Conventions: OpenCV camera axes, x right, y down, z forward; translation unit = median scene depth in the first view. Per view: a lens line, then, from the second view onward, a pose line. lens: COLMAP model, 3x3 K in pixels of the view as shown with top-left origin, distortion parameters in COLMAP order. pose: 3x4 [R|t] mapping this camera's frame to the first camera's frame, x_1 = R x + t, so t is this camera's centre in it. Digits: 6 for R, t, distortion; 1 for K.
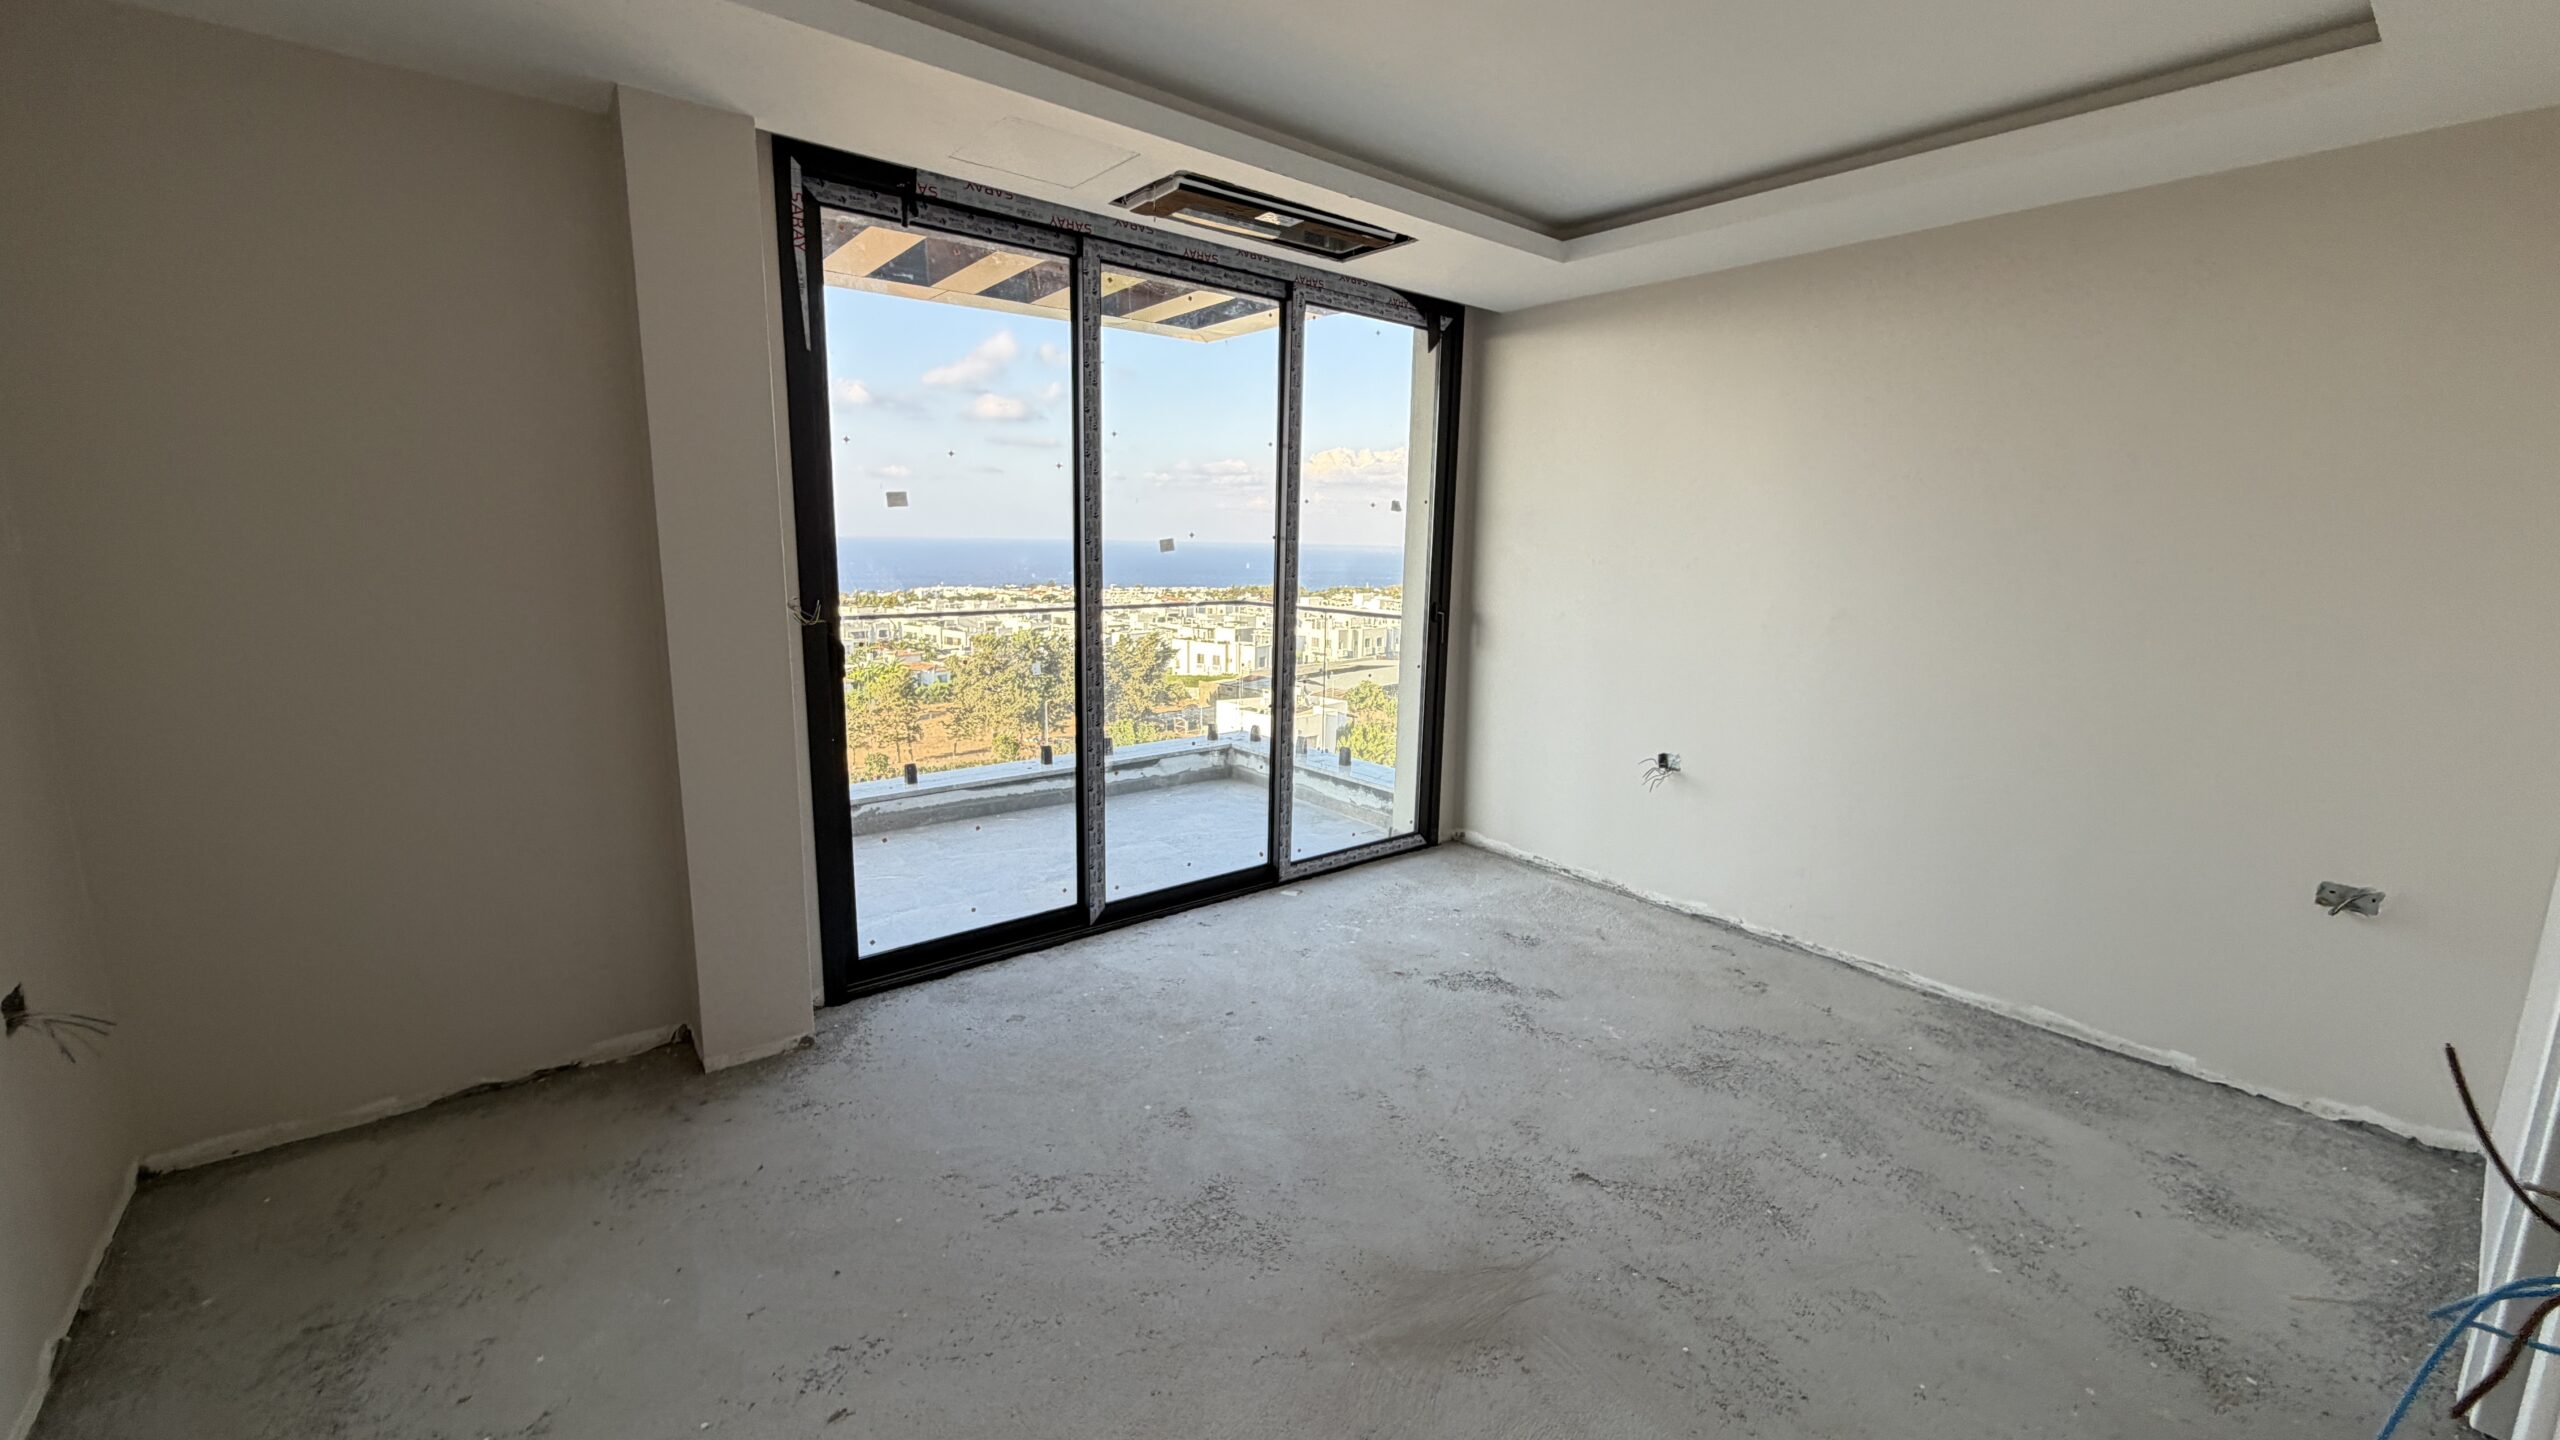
lens RADIAL K [[1020.9, 0, 1270.6], [0, 1020.9, 738.4], [0, 0, 1]] dist [0.002555, -0.000956]
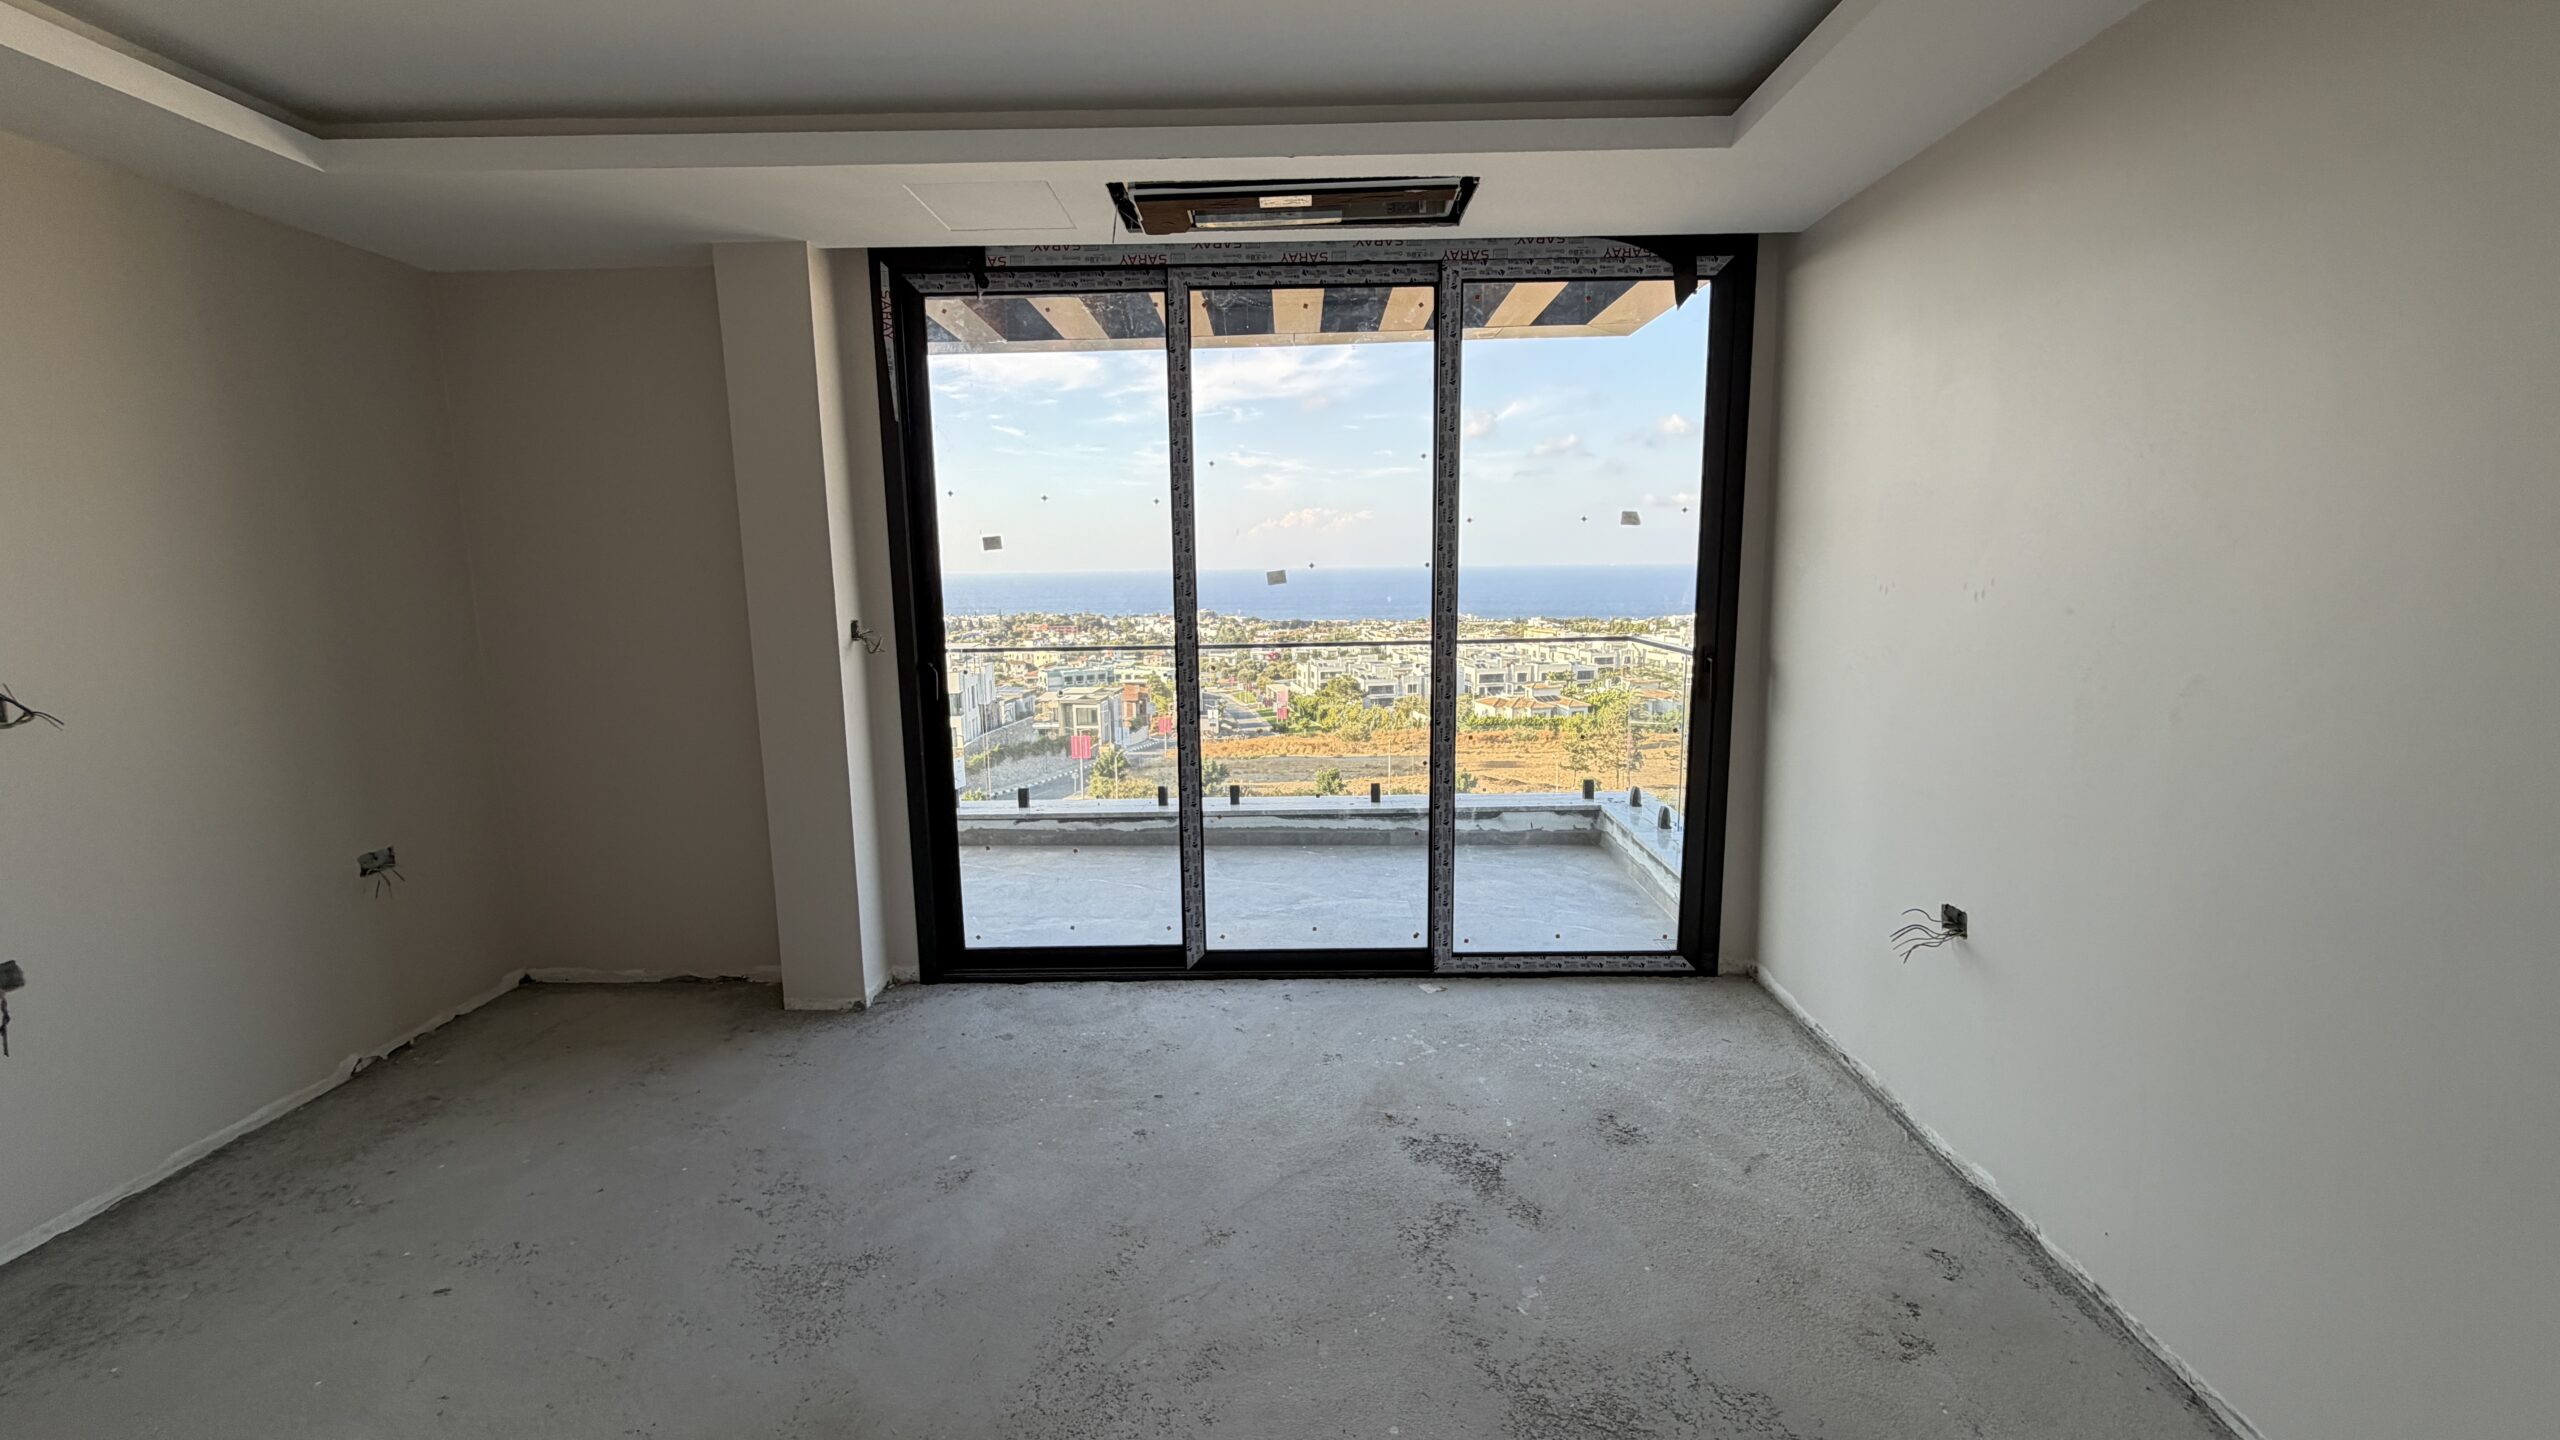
lens RADIAL K [[1020.9, 0, 1265.5], [0, 1020.9, 732.0], [0, 0, 1]] dist [0.002555, -0.000956]
pose [[0.759464, 0.076888, -0.645989, 0.553503], [-0.097799, 0.995200, 0.003473, -0.058542], [0.643156, 0.060539, 0.763339, 0.334012]]
